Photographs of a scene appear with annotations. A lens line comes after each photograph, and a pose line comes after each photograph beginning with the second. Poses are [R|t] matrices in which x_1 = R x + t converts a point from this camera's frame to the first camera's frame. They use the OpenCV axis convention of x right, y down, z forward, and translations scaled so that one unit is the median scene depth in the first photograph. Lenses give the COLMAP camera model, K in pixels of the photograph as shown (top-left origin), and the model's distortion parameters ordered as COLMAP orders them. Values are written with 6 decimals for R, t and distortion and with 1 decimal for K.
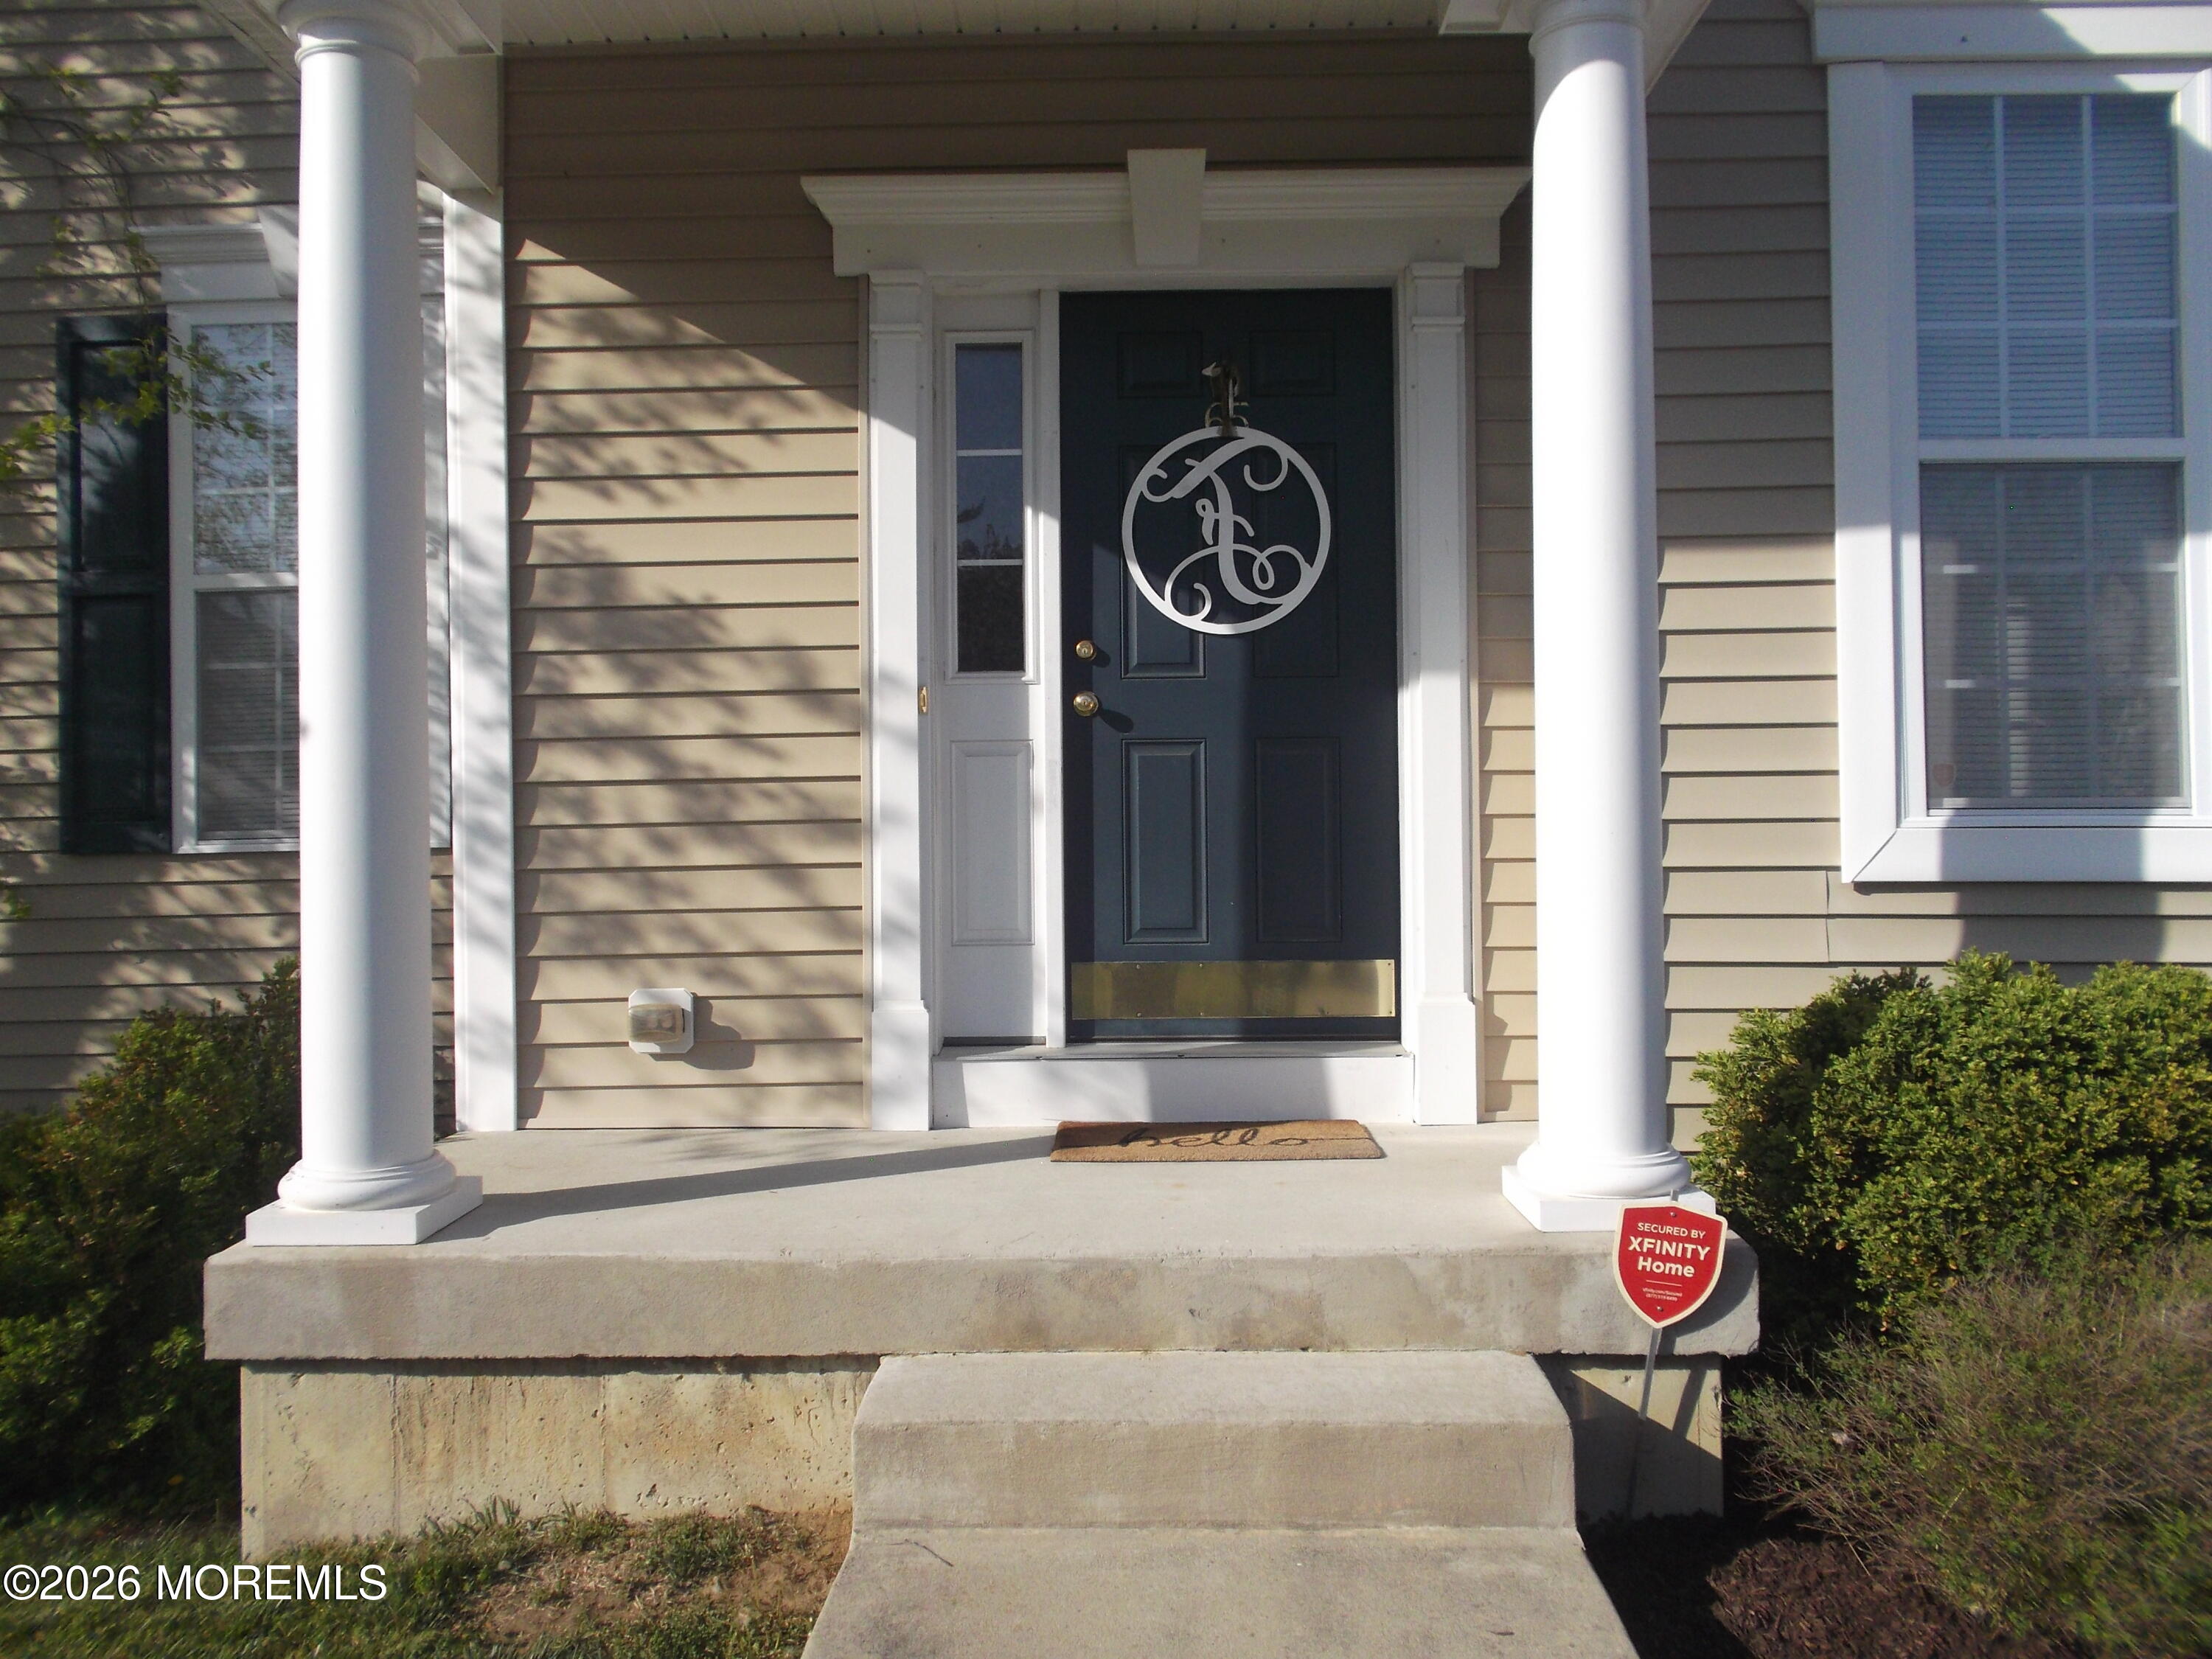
lens RADIAL K [[1738.2, 0, 1099.5], [0, 1738.2, 823.2], [0, 0, 1]] dist [-0.010791, -0.011343]
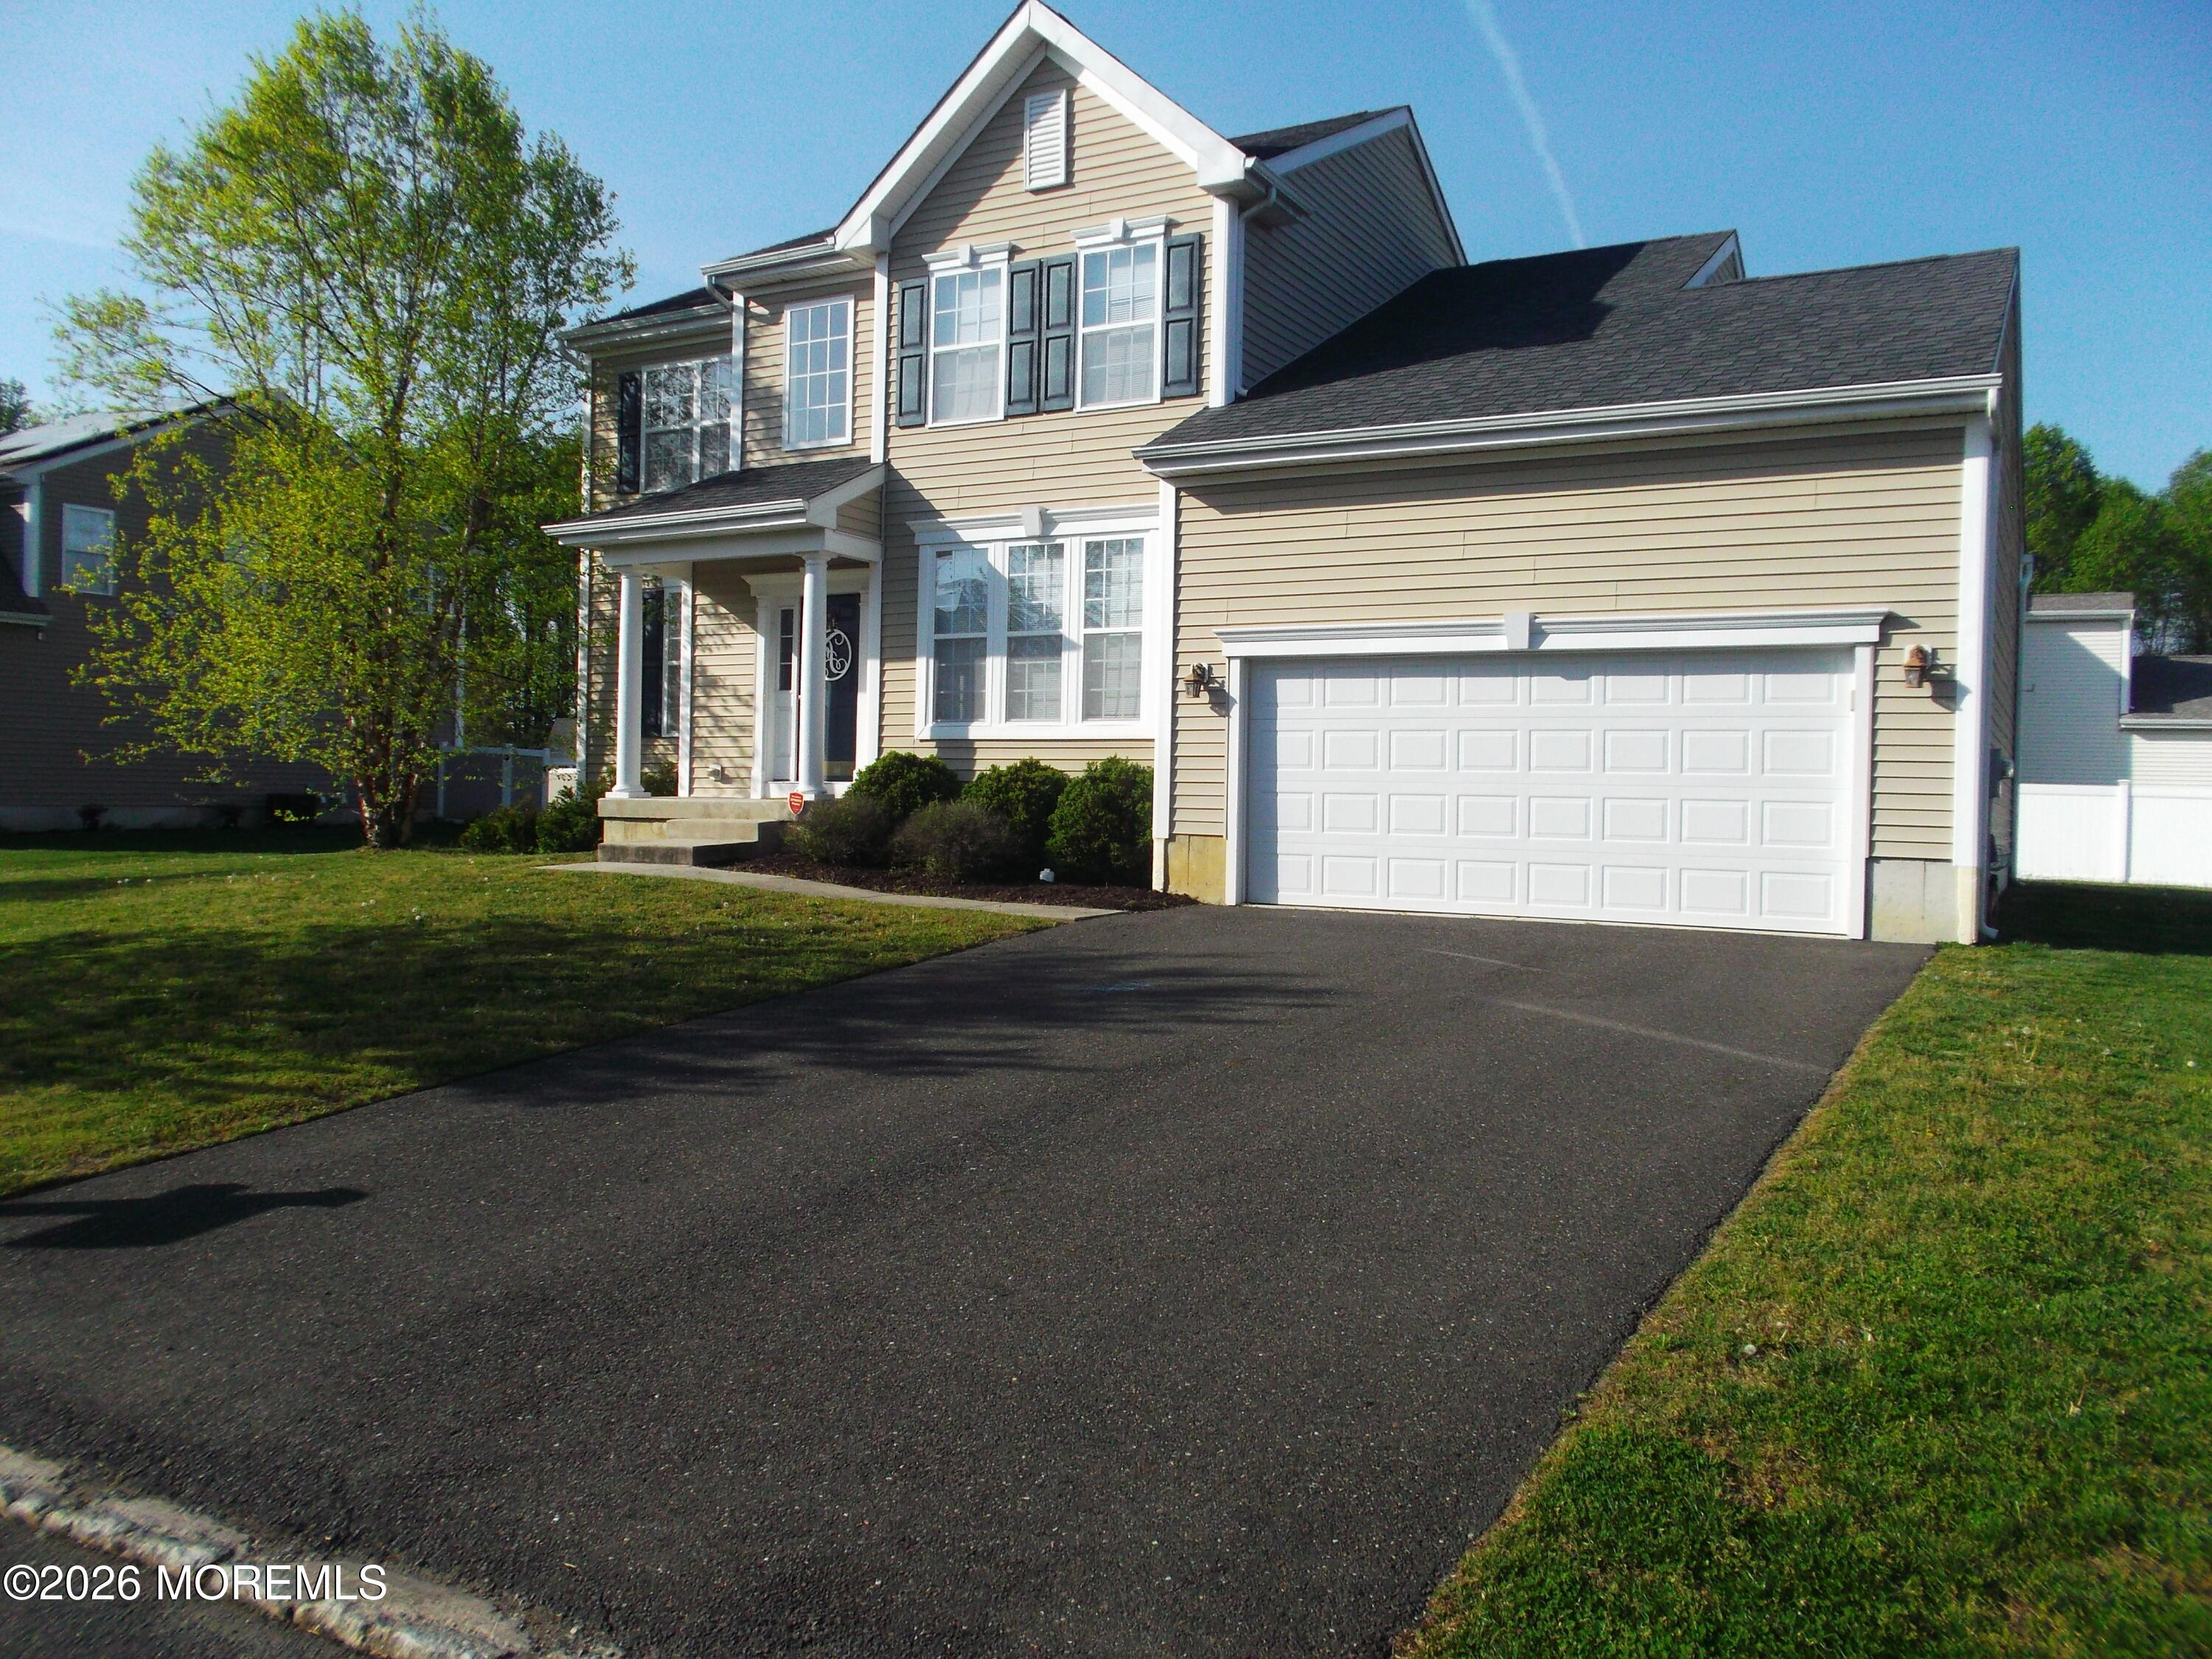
lens RADIAL K [[1738.2, 0, 1108.0], [0, 1738.2, 834.3], [0, 0, 1]] dist [-0.010791, -0.011343]
pose [[0.891278, 0.027890, -0.452599, 2.626216], [-0.013294, 0.999285, 0.035399, 0.103234], [0.453262, -0.025533, 0.891012, -2.456427]]
